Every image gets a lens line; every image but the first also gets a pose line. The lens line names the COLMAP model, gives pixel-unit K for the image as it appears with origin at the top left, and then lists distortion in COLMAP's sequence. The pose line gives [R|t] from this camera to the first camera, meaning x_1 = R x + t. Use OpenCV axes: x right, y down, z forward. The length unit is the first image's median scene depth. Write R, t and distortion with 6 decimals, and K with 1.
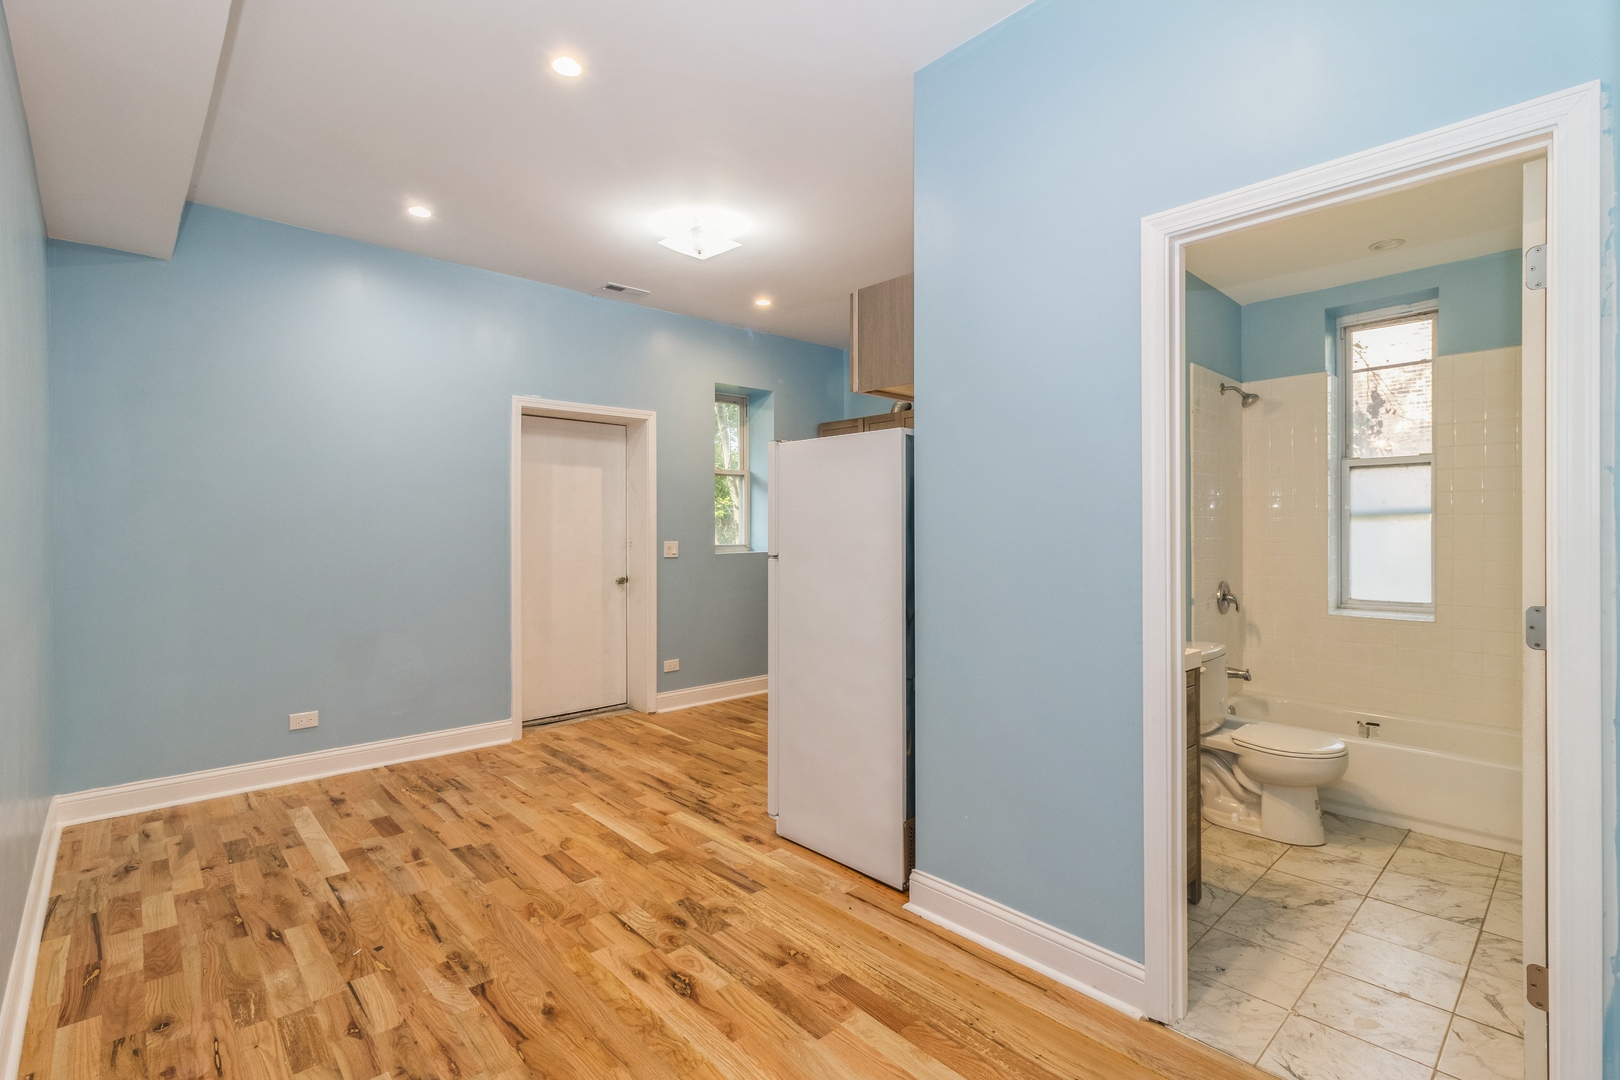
lens RADIAL K [[747.4, 0, 810.1], [0, 747.4, 530.3], [0, 0, 1]] dist [-0.000628, -0.000117]
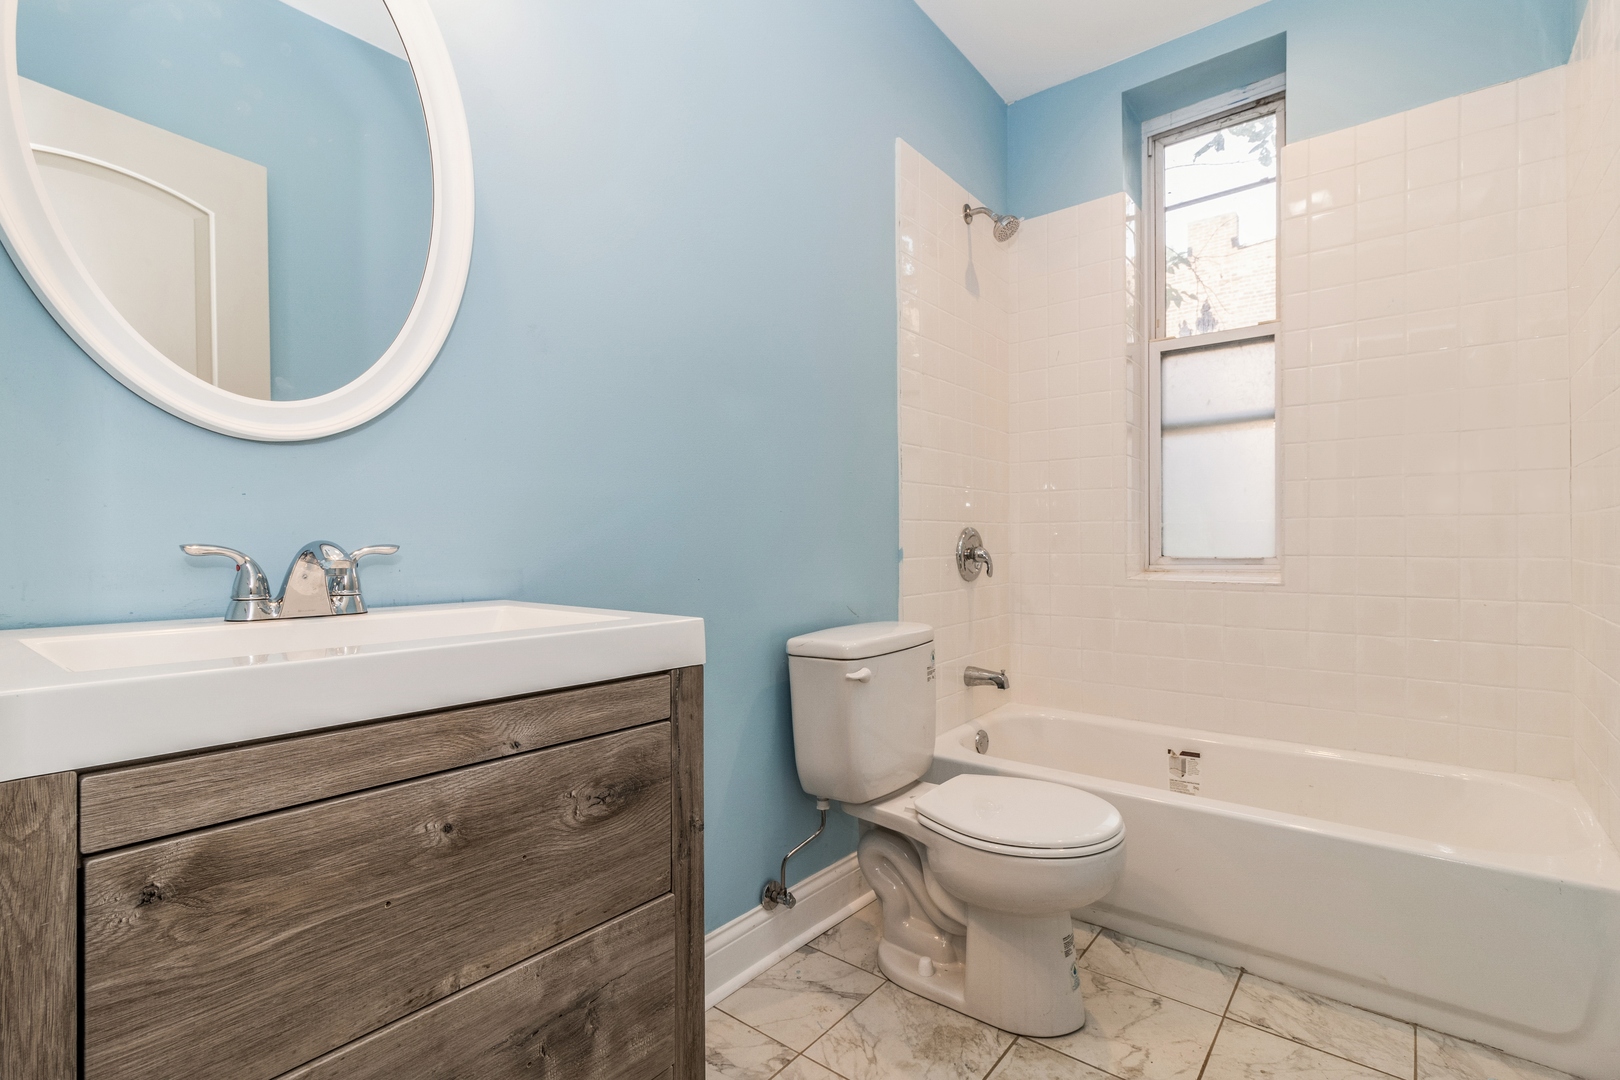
lens RADIAL K [[750.1, 0, 816.2], [0, 750.1, 543.7], [0, 0, 1]] dist [0.001078, 0.001592]
pose [[0.988953, -0.004102, 0.148171, 0.343787], [0.004003, 0.999992, 0.000968, 0.082152], [-0.148174, -0.000364, 0.988961, 0.418647]]
